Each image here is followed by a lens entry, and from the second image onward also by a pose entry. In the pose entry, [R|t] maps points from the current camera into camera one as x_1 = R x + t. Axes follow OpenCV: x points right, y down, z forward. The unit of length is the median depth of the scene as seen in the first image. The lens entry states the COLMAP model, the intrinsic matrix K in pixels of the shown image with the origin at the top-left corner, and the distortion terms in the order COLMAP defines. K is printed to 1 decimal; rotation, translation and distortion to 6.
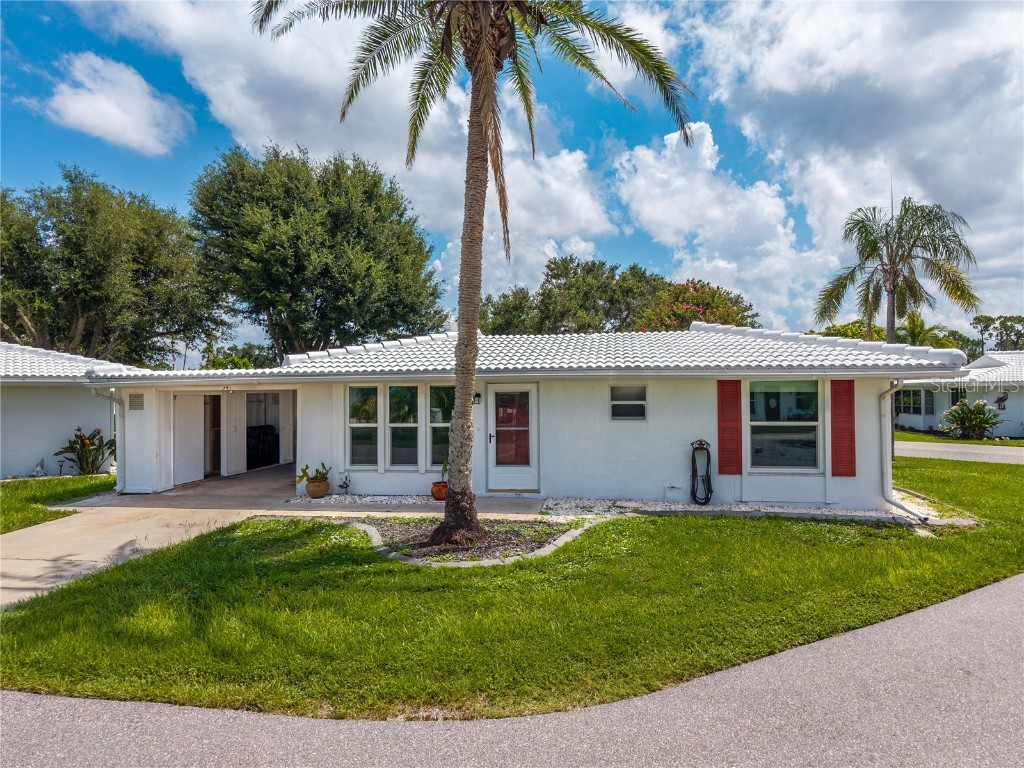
lens RADIAL K [[706.8, 0, 512.0], [0, 706.8, 384.0], [0, 0, 1]] dist [0.051931, -0.052693]
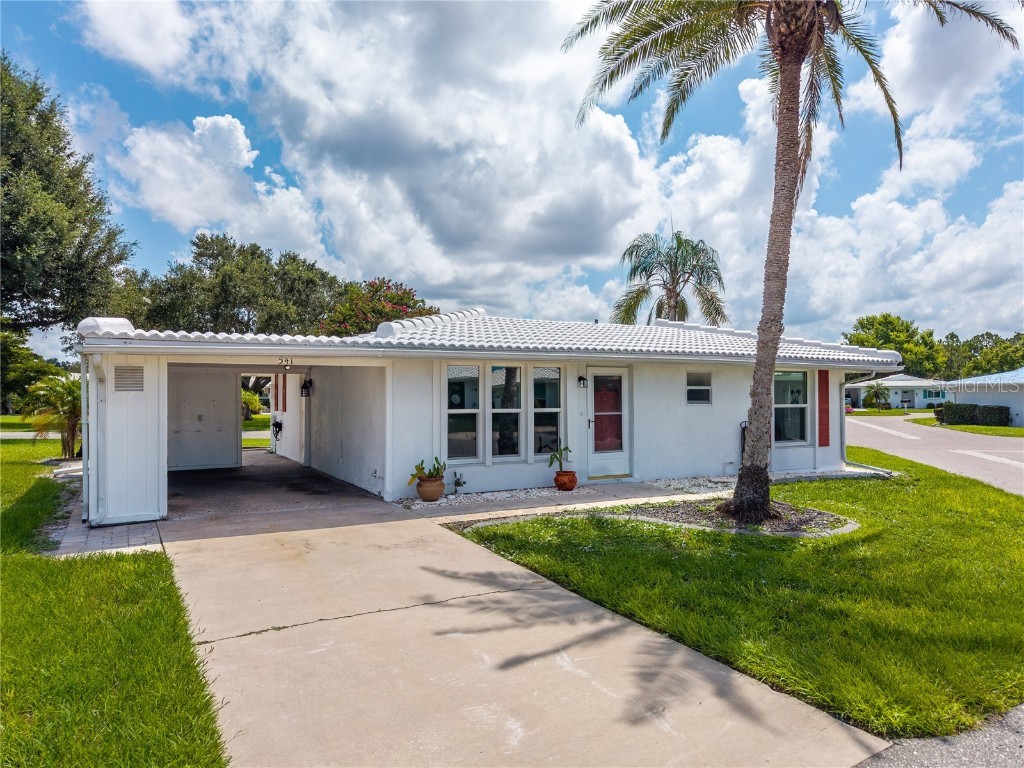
lens RADIAL K [[706.8, 0, 512.0], [0, 706.8, 384.0], [0, 0, 1]] dist [0.051931, -0.052693]
pose [[0.786431, 0.017731, 0.617424, -0.706779], [-0.016179, 0.999836, -0.008106, 0.032835], [-0.617466, -0.003615, 0.786589, 0.310666]]
